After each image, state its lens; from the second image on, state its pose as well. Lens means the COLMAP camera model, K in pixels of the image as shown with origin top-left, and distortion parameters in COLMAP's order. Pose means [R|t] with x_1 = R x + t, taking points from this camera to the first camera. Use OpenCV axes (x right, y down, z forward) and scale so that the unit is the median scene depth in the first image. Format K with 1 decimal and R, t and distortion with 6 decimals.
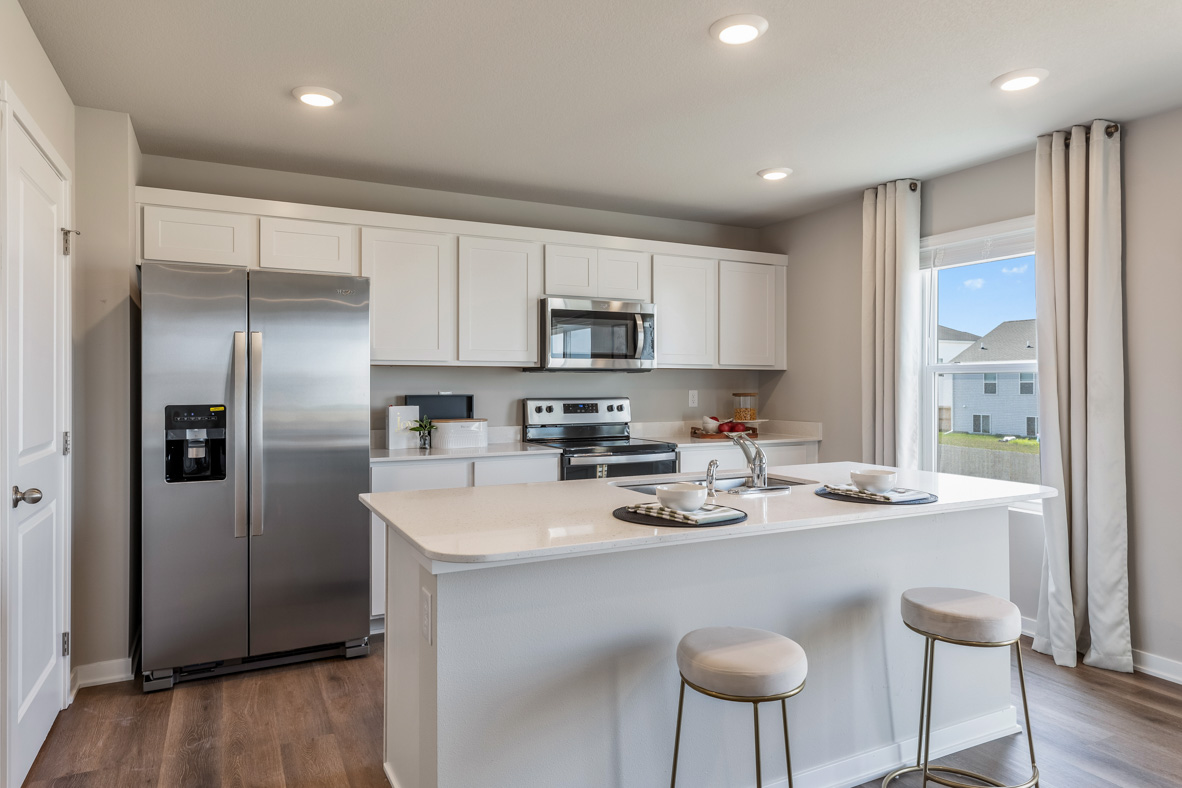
lens RADIAL K [[732.5, 0, 591.0], [0, 732.5, 386.9], [0, 0, 1]] dist [0.001410, 0.001014]
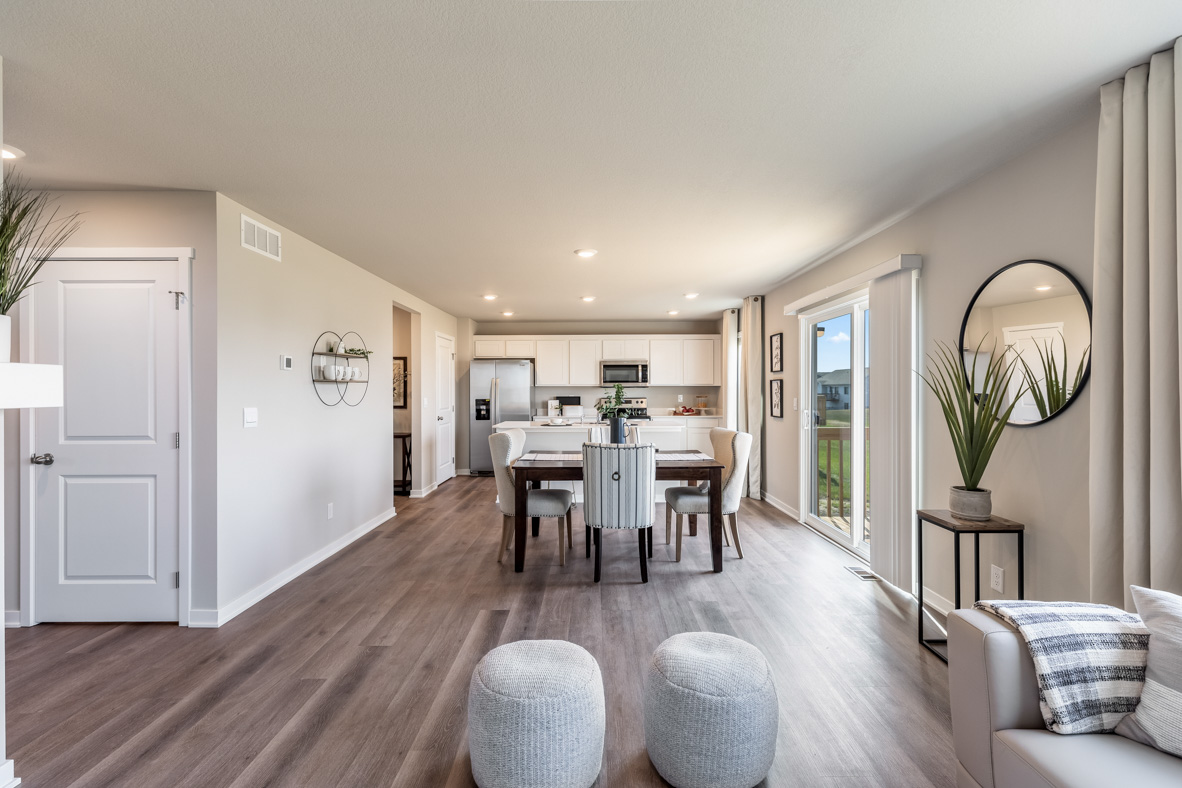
lens RADIAL K [[531.0, 0, 585.2], [0, 531.0, 397.1], [0, 0, 1]] dist [0.008203, -0.000508]
pose [[0.884839, 0.004593, -0.465875, 0.753579], [0.001233, 0.999925, 0.012201, -0.010799], [0.465896, -0.011371, 0.884766, -0.722128]]
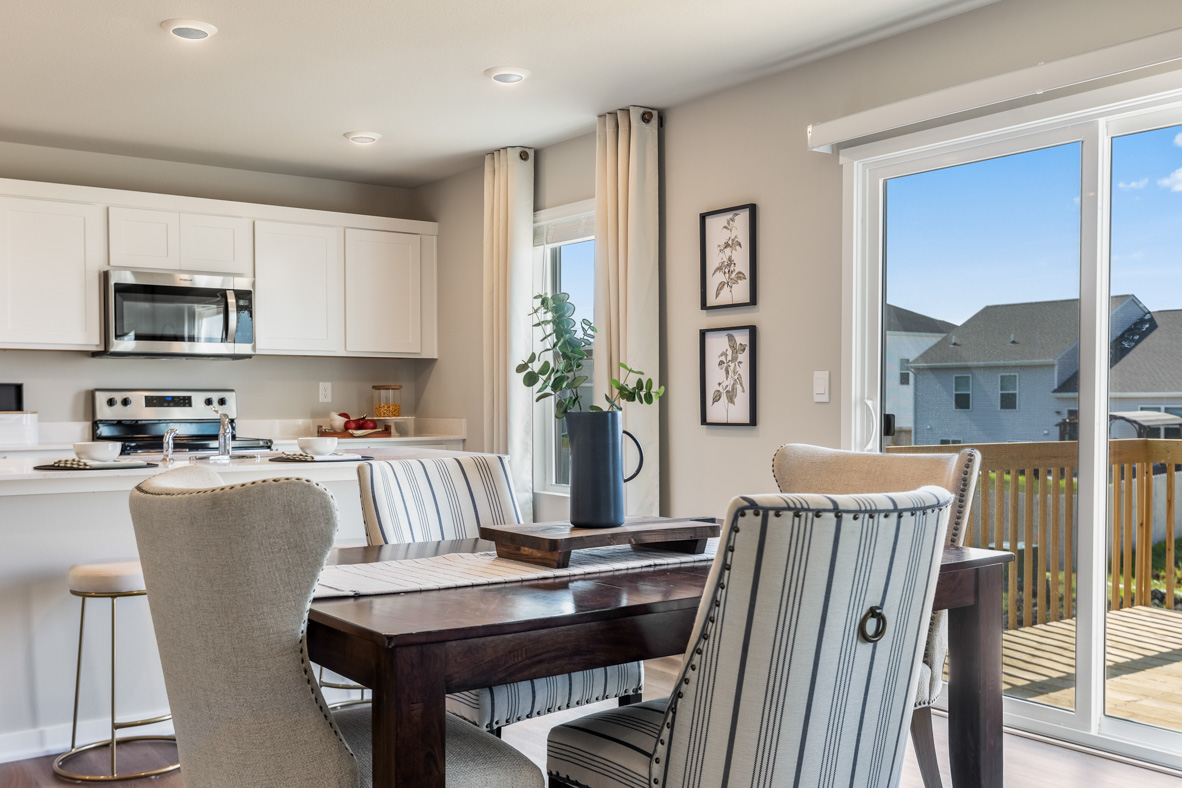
lens RADIAL K [[1167.5, 0, 596.7], [0, 1167.5, 433.2], [0, 0, 1]] dist [0.008742, 0.000000]
pose [[0.987740, -0.005272, 0.156018, 0.272707], [0.001269, 0.999668, 0.025750, 0.032985], [-0.156102, -0.025236, 0.987419, -0.422324]]
